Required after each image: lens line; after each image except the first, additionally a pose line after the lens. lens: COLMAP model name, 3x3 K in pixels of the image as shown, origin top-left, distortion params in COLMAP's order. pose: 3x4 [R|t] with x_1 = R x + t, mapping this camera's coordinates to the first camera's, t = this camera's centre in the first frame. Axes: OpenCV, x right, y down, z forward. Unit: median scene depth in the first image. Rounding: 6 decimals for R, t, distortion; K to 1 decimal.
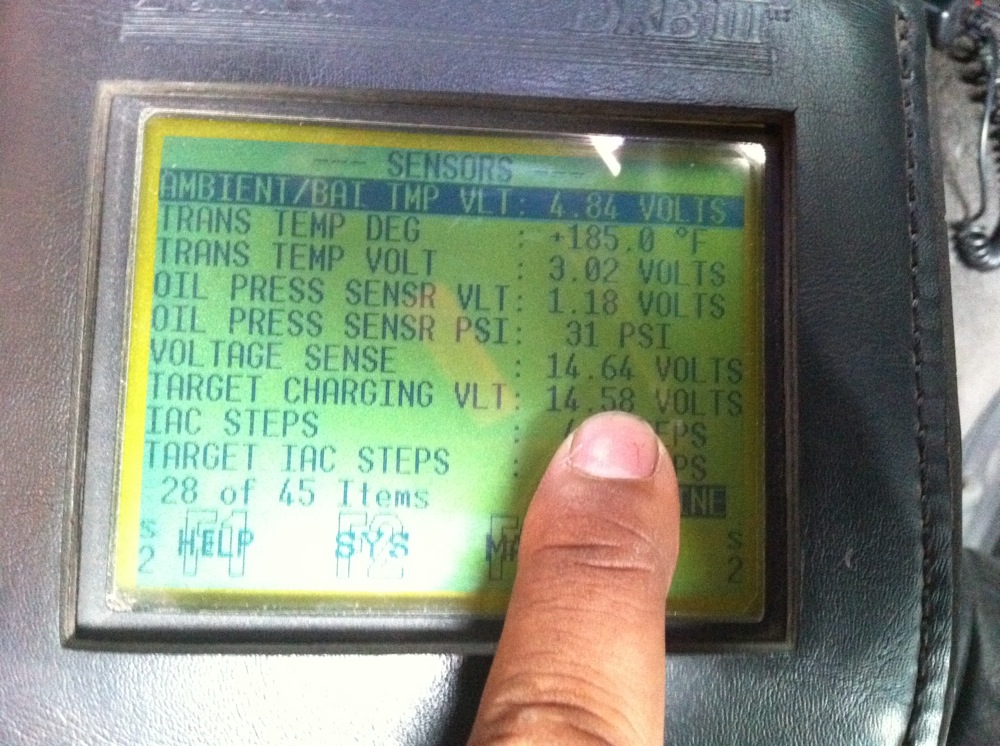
lens RADIAL K [[943.9, 0, 503.5], [0, 943.9, 369.7], [0, 0, 1]] dist [0.085273, -0.261283]
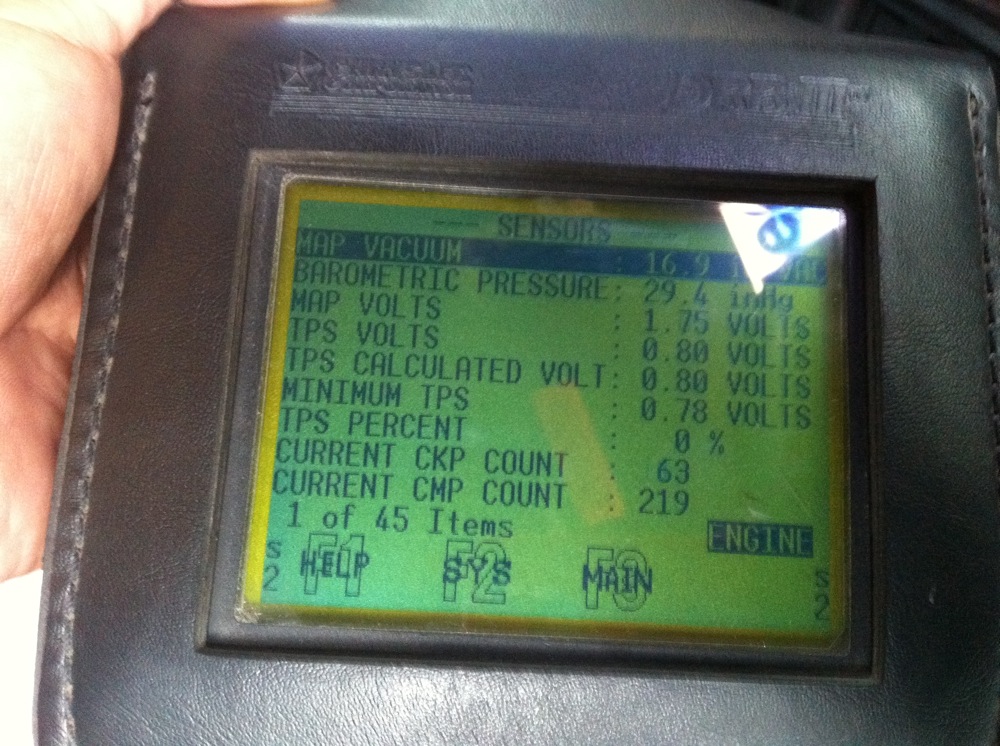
lens RADIAL K [[943.9, 0, 503.5], [0, 943.9, 369.7], [0, 0, 1]] dist [0.085273, -0.261283]
pose [[0.997469, 0.018233, -0.068718, -0.038892], [-0.024669, 0.995266, -0.094005, 0.057883], [0.066679, 0.095462, 0.993197, -0.088018]]
